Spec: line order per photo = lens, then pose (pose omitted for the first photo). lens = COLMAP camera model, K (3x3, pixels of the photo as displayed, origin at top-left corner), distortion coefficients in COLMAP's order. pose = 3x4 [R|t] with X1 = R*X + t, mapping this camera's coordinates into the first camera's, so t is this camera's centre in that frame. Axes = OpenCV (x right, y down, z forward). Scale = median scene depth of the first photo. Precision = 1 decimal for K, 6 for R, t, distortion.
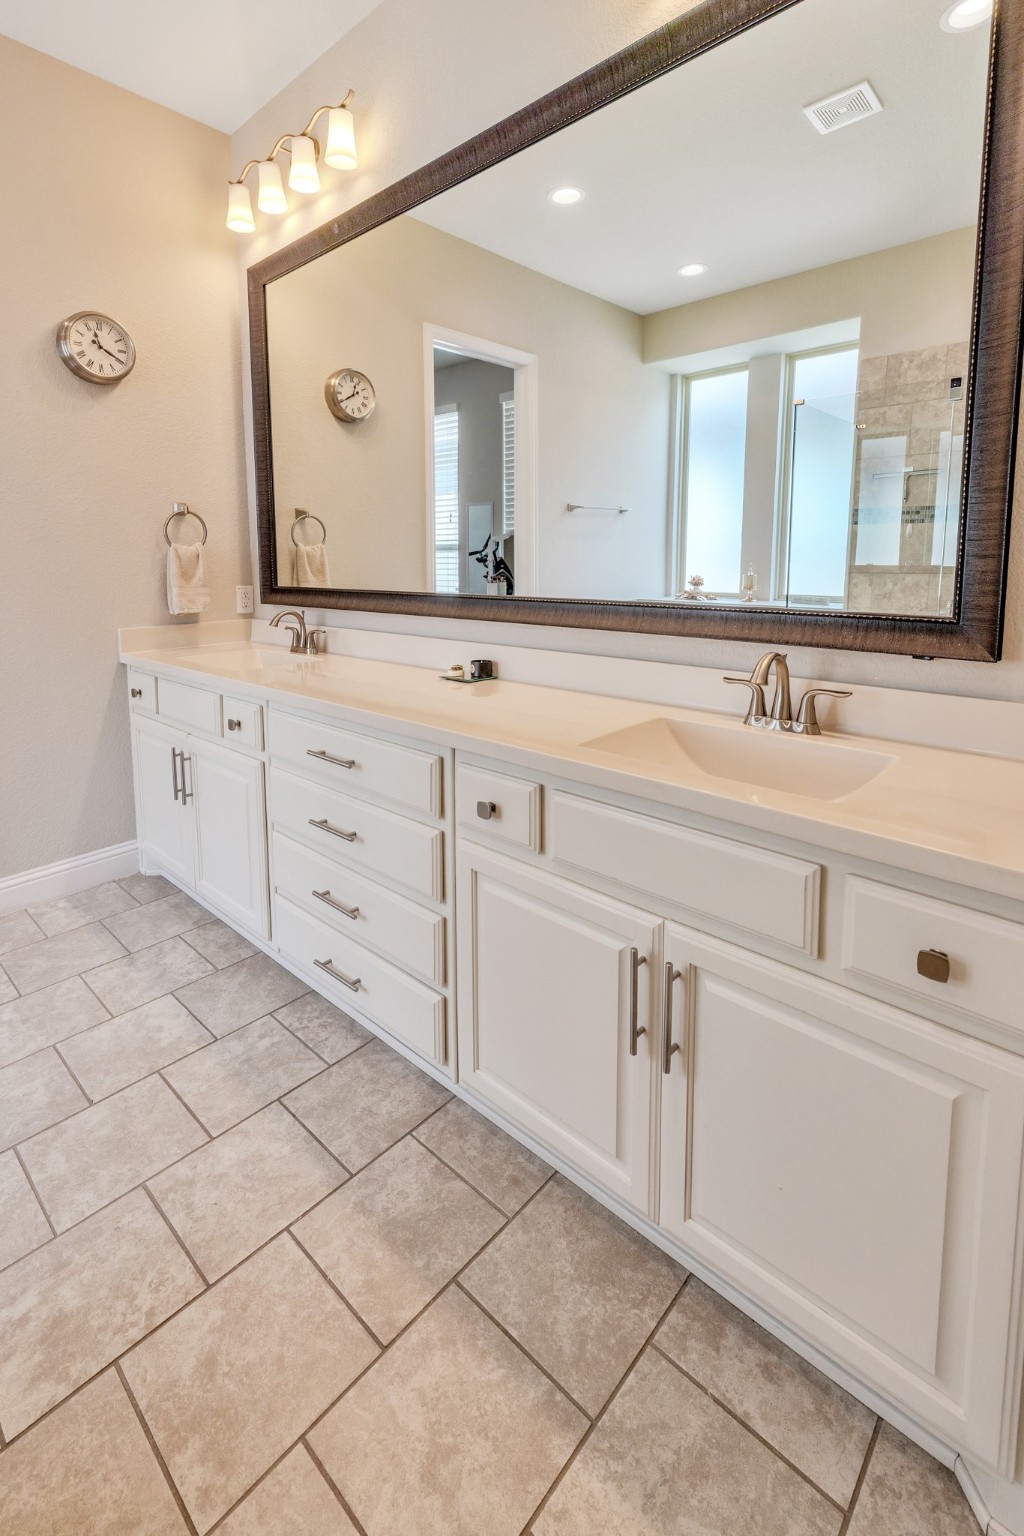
lens RADIAL K [[661.4, 0, 517.2], [0, 661.4, 758.1], [0, 0, 1]] dist [-0.000077, -0.001962]
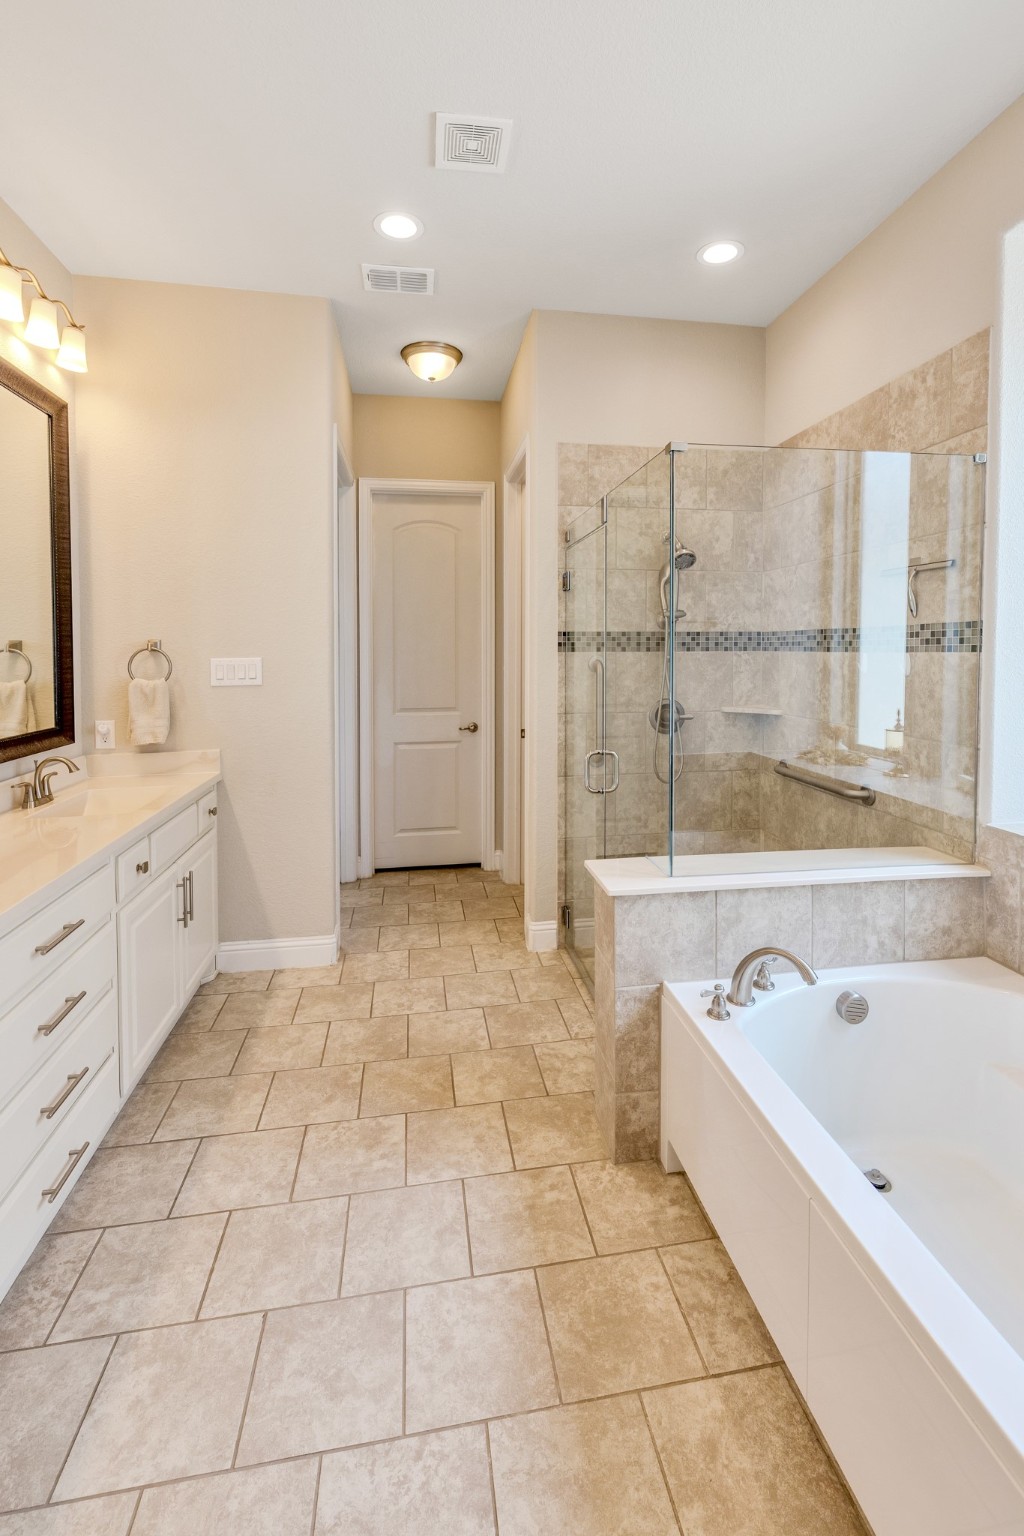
lens RADIAL K [[661.4, 0, 512.9], [0, 661.4, 768.2], [0, 0, 1]] dist [-0.000077, -0.001962]
pose [[-0.771084, -0.101210, 0.628639, -1.540651], [0.196192, 0.901487, 0.385786, -0.490546], [-0.605755, 0.420807, -0.675265, 1.192873]]
